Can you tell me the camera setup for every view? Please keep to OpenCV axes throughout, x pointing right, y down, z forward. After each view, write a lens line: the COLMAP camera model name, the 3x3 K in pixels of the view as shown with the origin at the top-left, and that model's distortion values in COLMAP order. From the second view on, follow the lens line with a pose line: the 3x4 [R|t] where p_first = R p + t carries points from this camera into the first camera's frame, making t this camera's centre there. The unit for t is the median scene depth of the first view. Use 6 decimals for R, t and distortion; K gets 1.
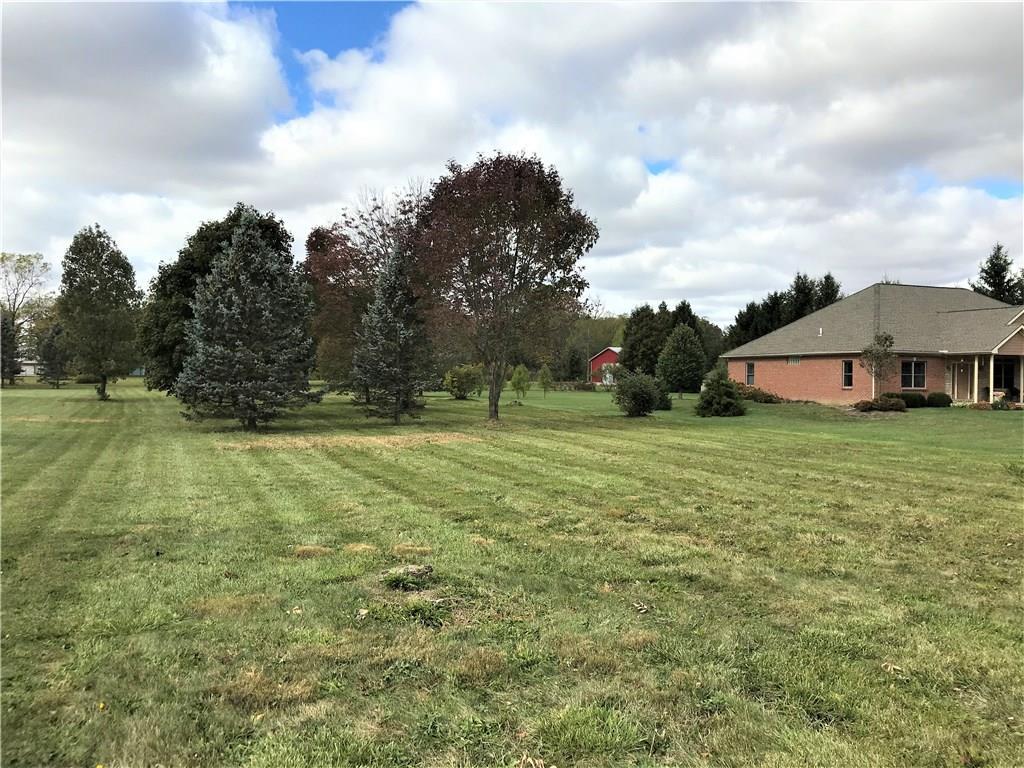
lens RADIAL K [[886.2, 0, 533.3], [0, 886.2, 407.2], [0, 0, 1]] dist [0.015461, 0.001105]
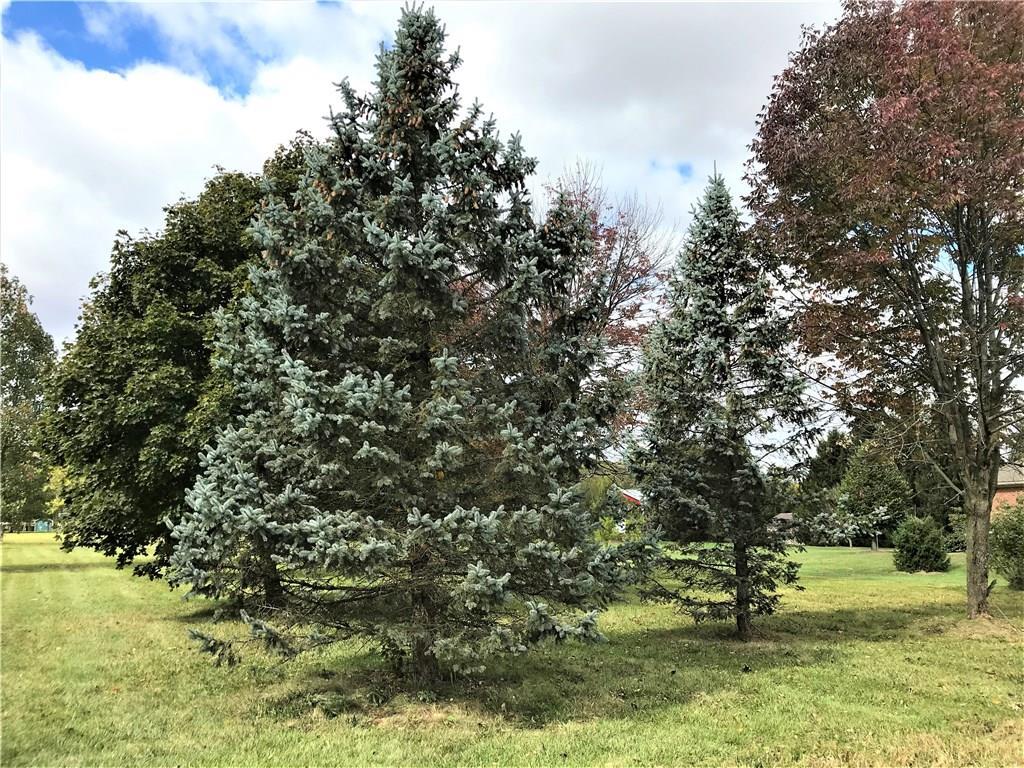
lens RADIAL K [[886.2, 0, 533.3], [0, 886.2, 407.2], [0, 0, 1]] dist [0.015461, 0.001105]
pose [[0.997044, -0.002487, 0.076793, -0.208377], [0.015495, 0.985450, -0.169257, -0.009353], [-0.075255, 0.169946, 0.982576, 0.476666]]
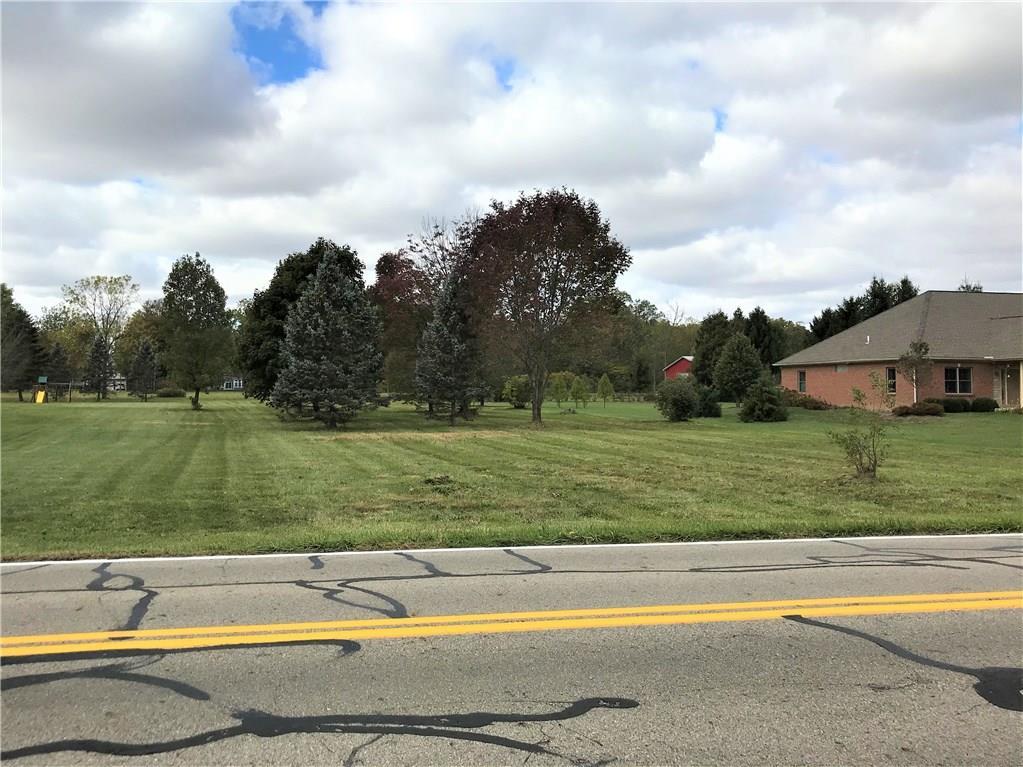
lens RADIAL K [[991.6, 0, 511.5], [0, 991.6, 383.5], [0, 0, 1]] dist [-0.000504, -0.001934]
pose [[0.993913, -0.008530, -0.109835, 0.049152], [0.003974, 0.999125, -0.041630, 0.013761], [0.110094, 0.040940, 0.993078, -0.211609]]
